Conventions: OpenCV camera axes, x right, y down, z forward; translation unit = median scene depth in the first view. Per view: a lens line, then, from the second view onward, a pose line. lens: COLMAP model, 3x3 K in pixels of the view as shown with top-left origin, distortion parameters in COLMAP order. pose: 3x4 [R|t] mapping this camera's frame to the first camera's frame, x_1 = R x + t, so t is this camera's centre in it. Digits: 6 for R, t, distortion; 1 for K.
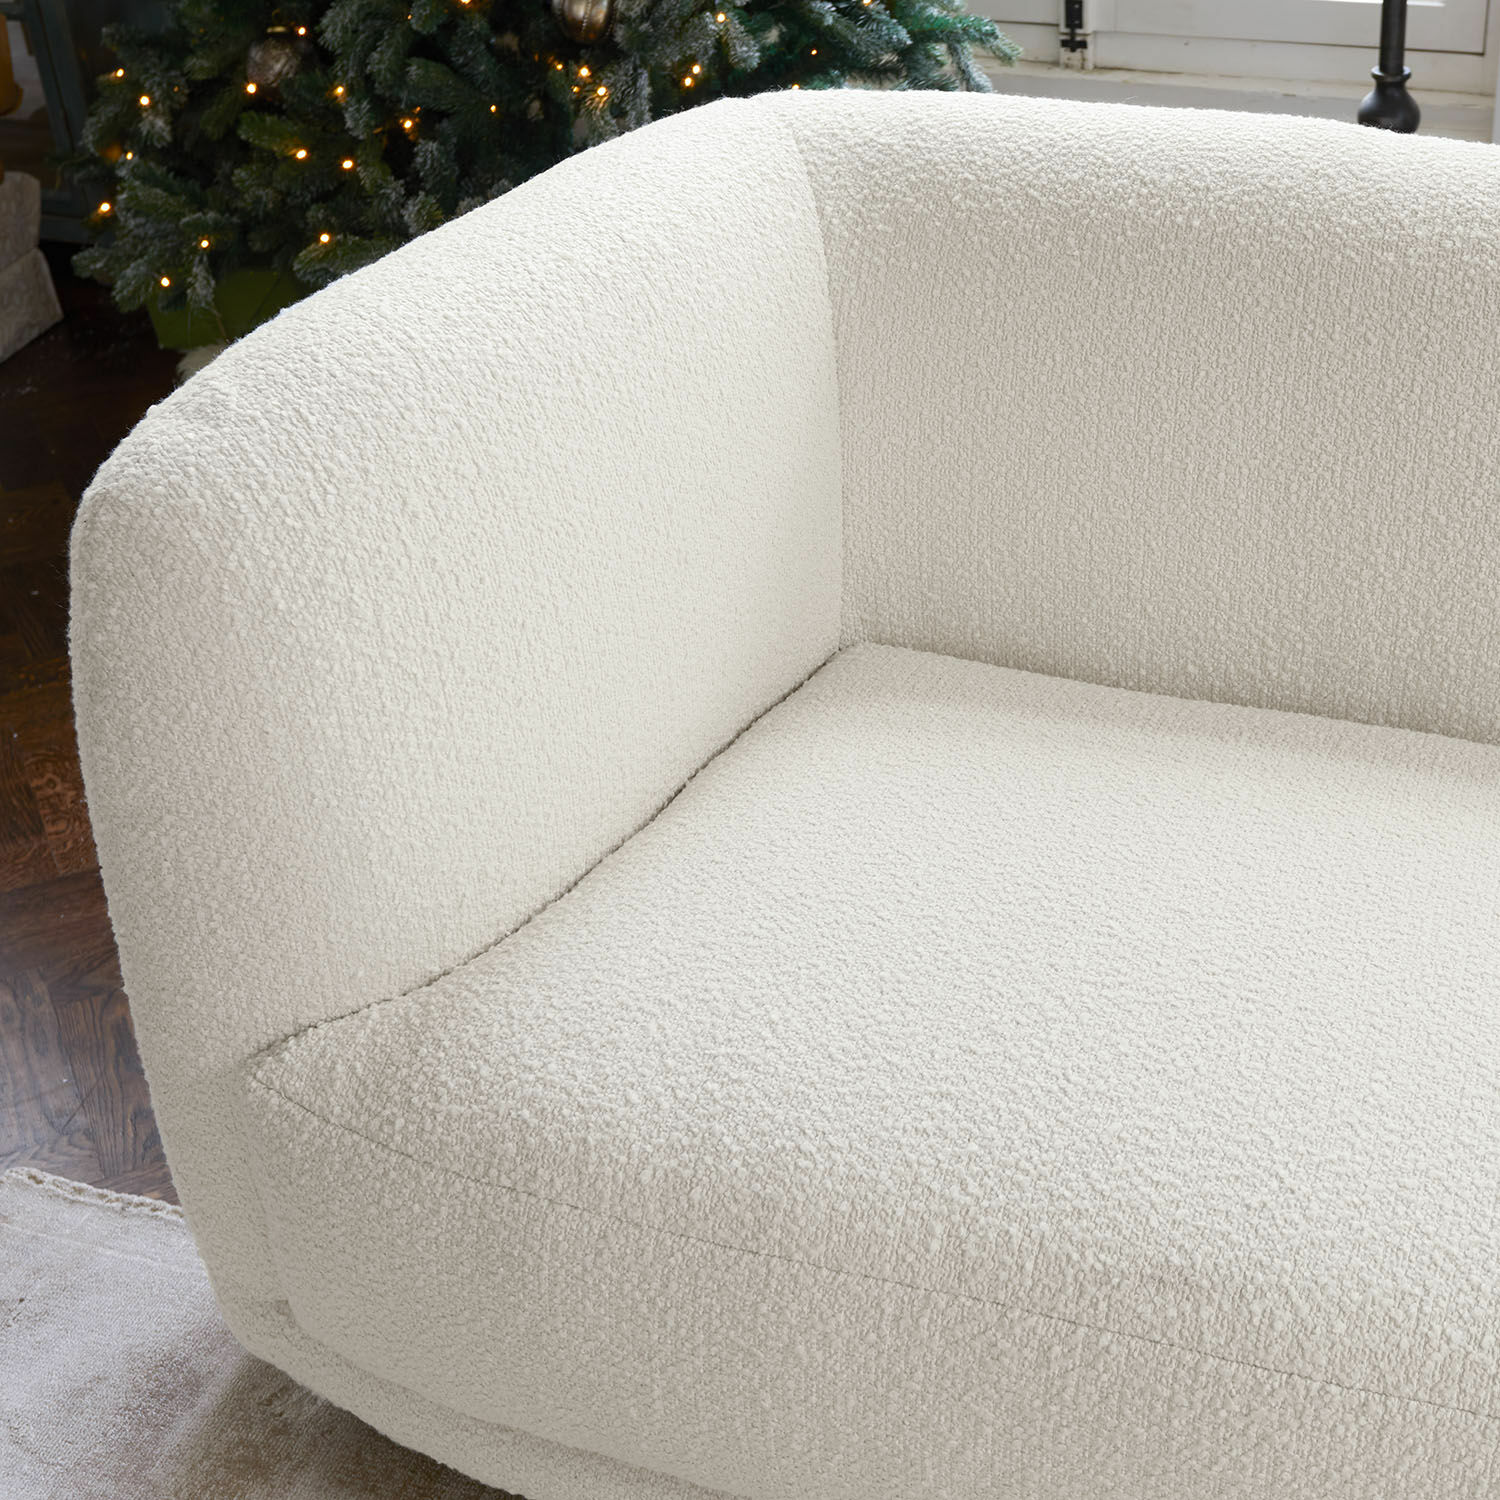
lens RADIAL K [[2670.4, 0, 750.0], [0, 2670.4, 750.0], [0, 0, 1]] dist [-0.193795, 0.223953]
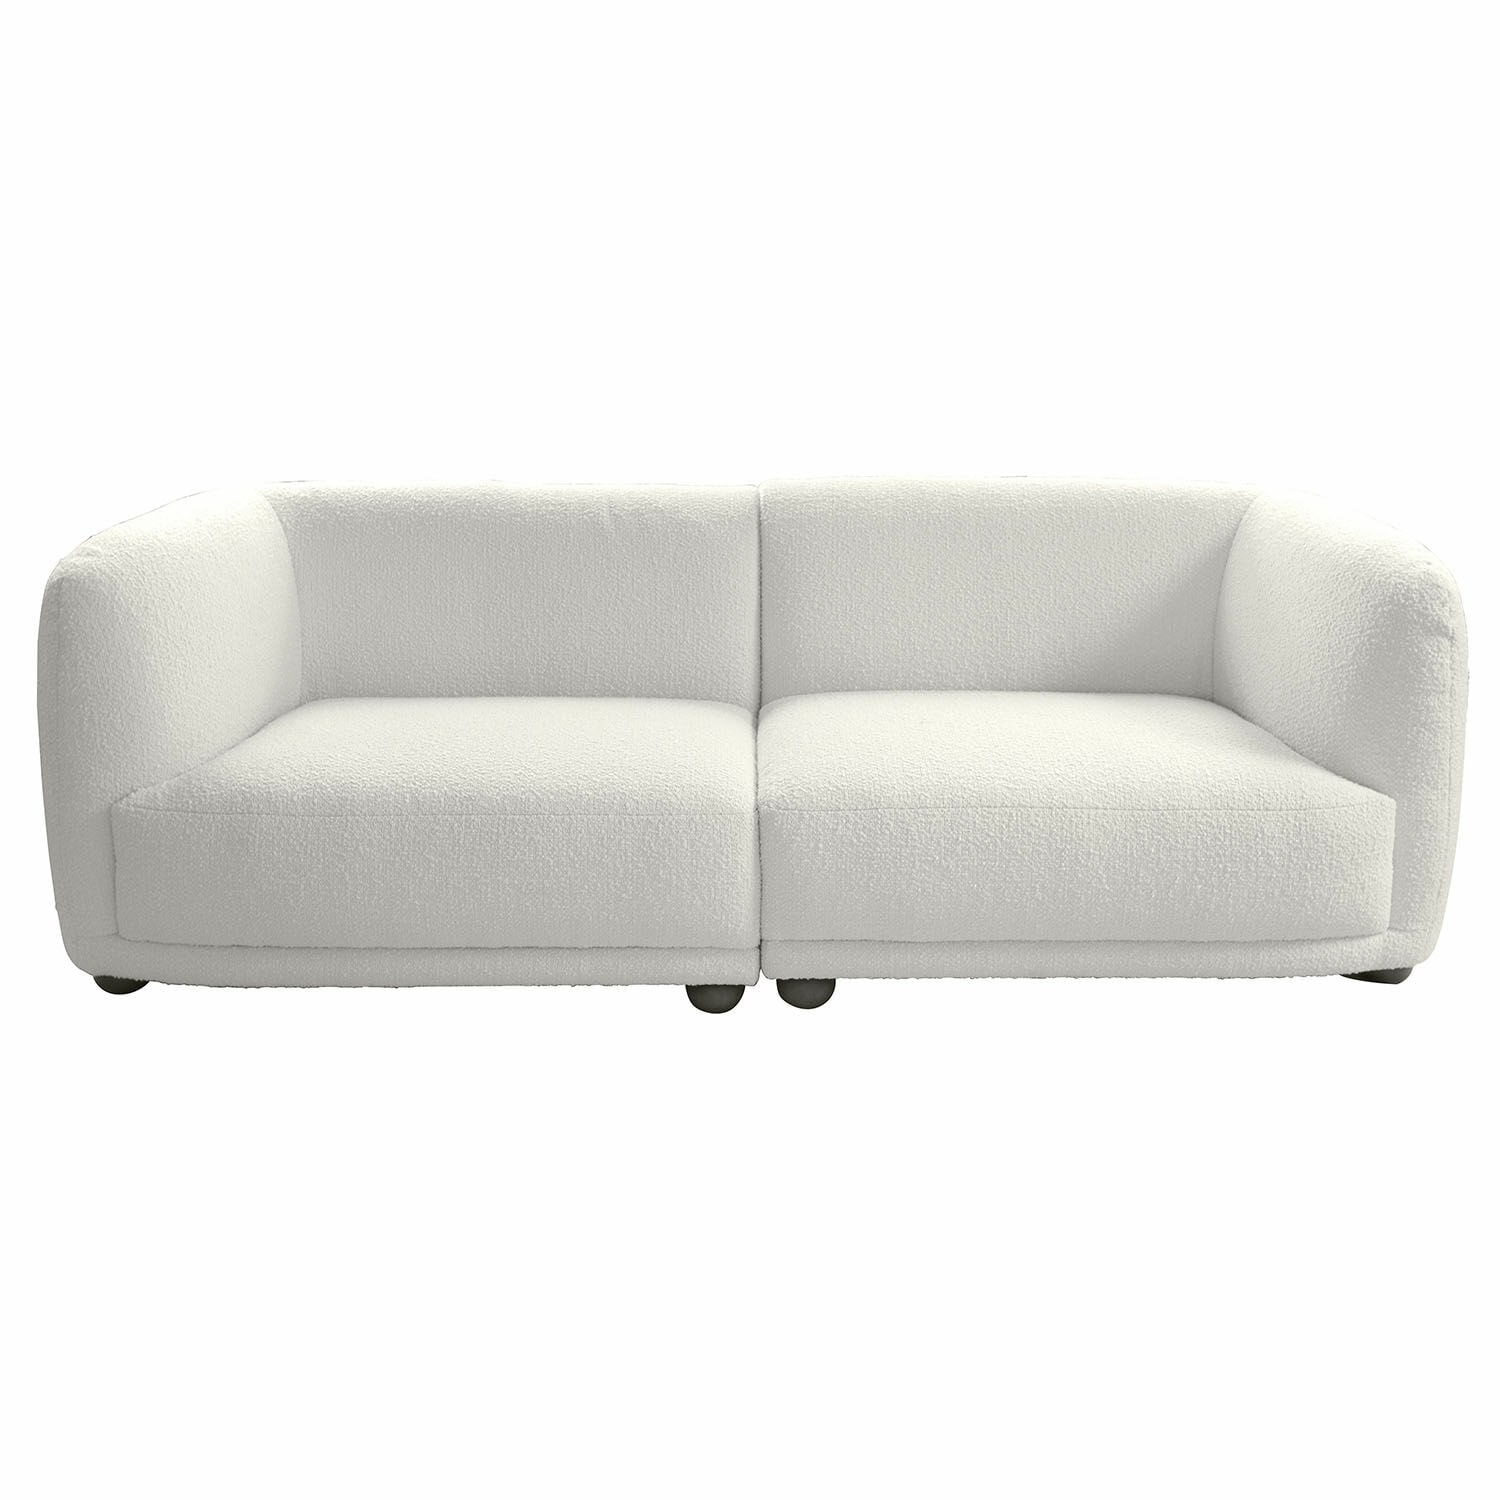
lens RADIAL K [[3278.5, 0, 750.0], [0, 3278.5, 750.0], [0, 0, 1]] dist [0.533385, -7.739579]
pose [[0.941947, -0.028856, 0.334520, -0.705490], [0.134168, 0.945650, -0.296219, 1.137334], [-0.307791, 0.323904, 0.894623, -2.112450]]
